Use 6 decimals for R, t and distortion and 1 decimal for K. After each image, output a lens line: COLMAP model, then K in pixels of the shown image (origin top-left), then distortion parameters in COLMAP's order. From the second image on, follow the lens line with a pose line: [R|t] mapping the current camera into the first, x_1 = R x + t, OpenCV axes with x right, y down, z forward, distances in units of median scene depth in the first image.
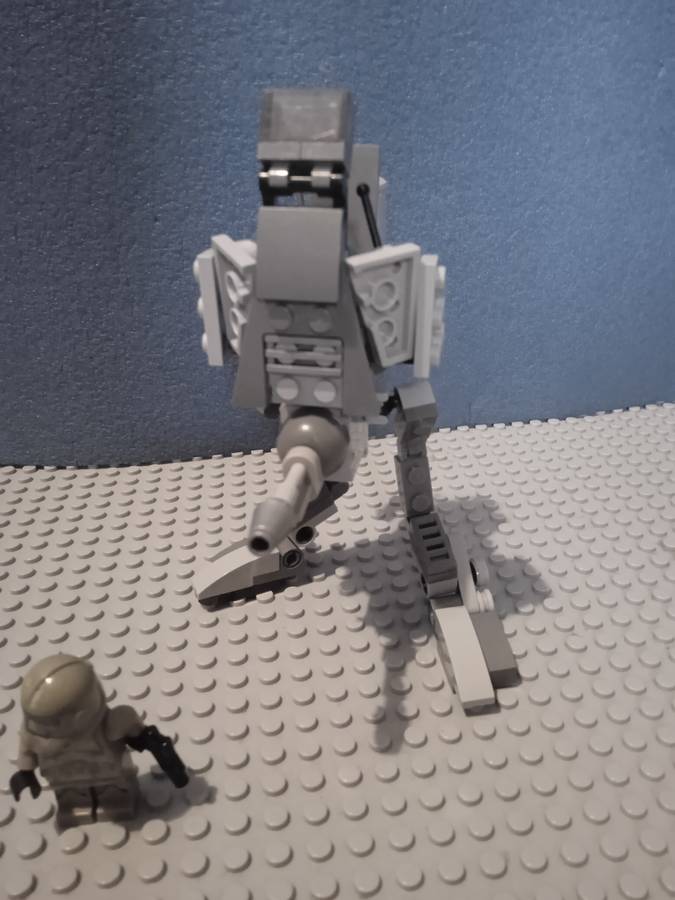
lens RADIAL K [[744.6, 0, 338.5], [0, 744.6, 448.2], [0, 0, 1]] dist [0.064677, -0.126804]
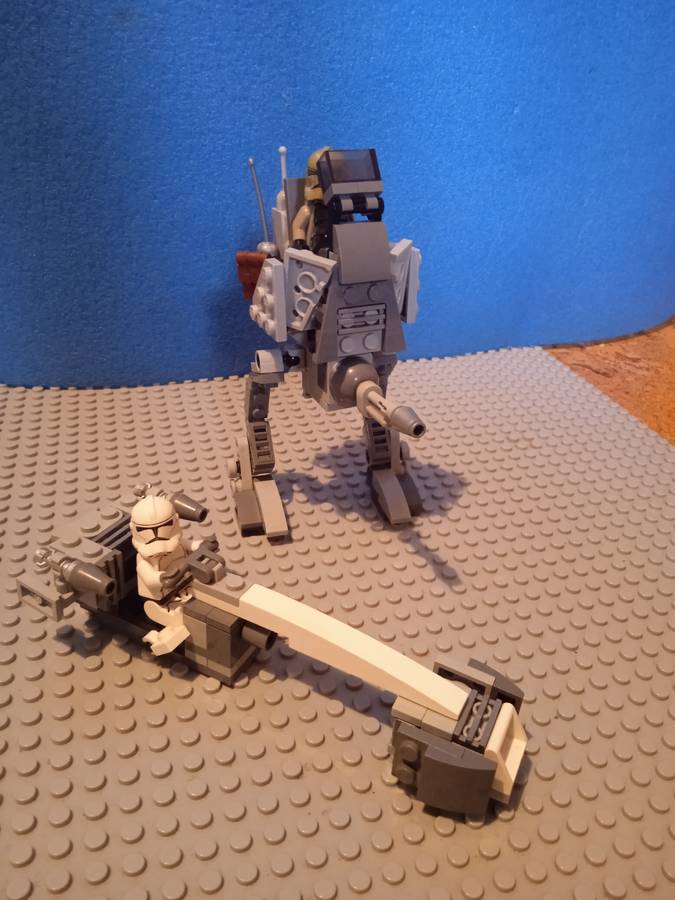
lens RADIAL K [[746.7, 0, 338.6], [0, 746.7, 449.0], [0, 0, 1]] dist [0.085167, -0.173533]
pose [[0.984116, -0.005389, 0.177446, -0.162408], [-0.005865, 0.998007, 0.062833, 0.053436], [-0.177431, -0.062875, 0.982123, -0.399102]]
